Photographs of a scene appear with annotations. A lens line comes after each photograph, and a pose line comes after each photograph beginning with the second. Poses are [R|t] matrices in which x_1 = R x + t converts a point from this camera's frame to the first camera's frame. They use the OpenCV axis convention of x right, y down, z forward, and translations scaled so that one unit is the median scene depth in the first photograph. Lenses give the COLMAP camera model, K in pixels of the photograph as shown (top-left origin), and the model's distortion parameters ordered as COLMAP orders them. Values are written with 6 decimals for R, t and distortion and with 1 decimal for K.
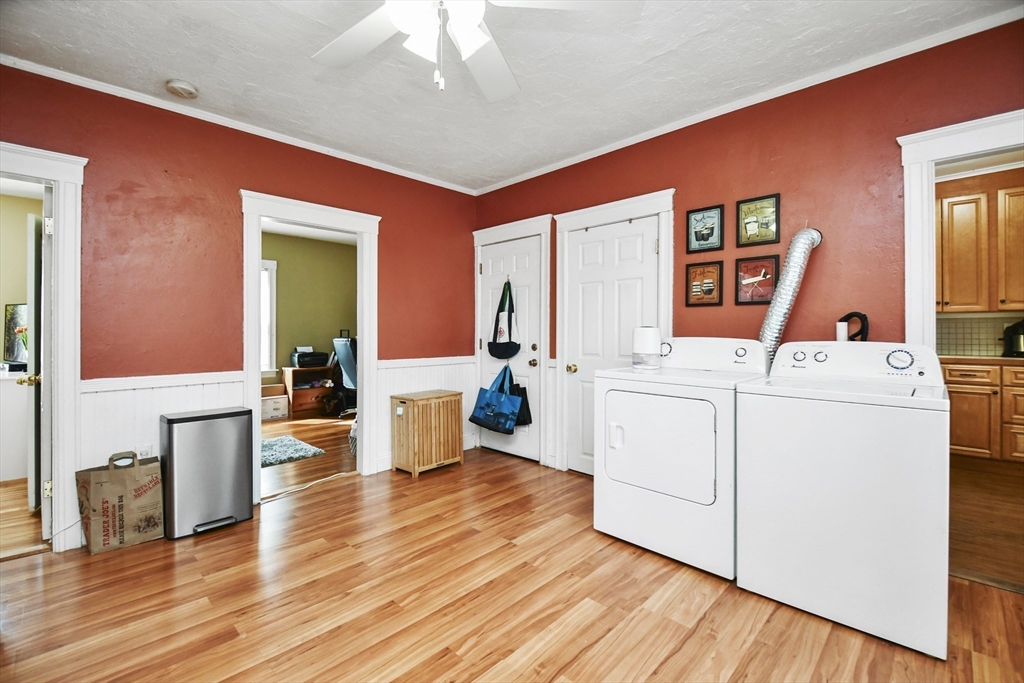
lens RADIAL K [[451.8, 0, 512.6], [0, 451.8, 332.9], [0, 0, 1]] dist [-0.005156, -0.003499]
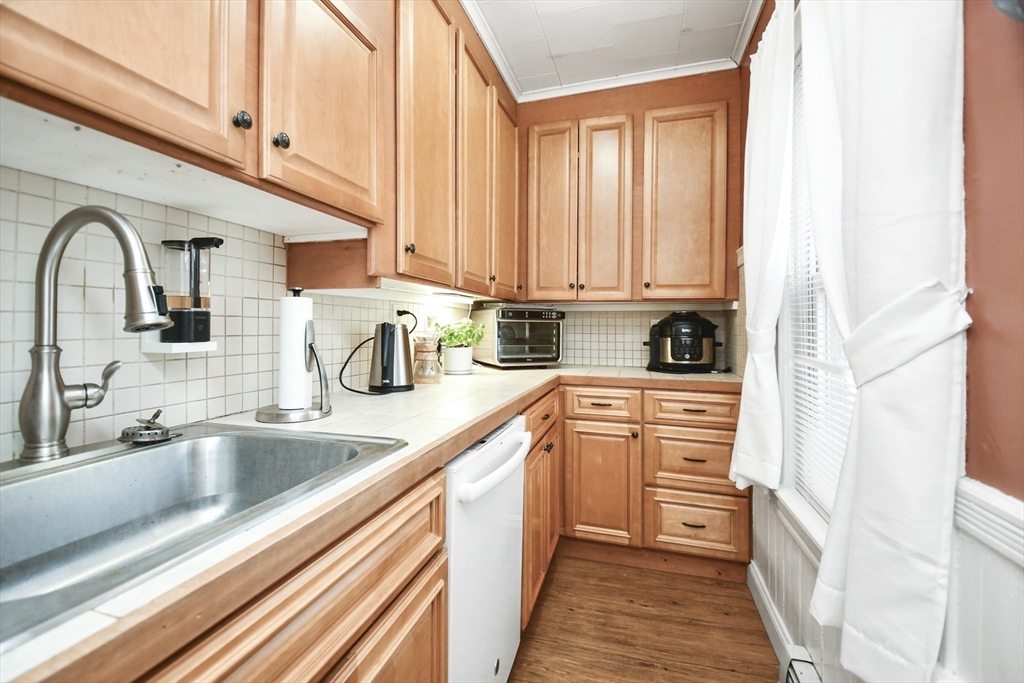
lens RADIAL K [[451.8, 0, 507.6], [0, 451.8, 334.9], [0, 0, 1]] dist [-0.005156, -0.003499]
pose [[0.877992, 0.000360, 0.478676, 0.646123], [-0.002601, 0.999989, 0.004017, -0.000633], [-0.478669, -0.004772, 0.877982, 0.556603]]
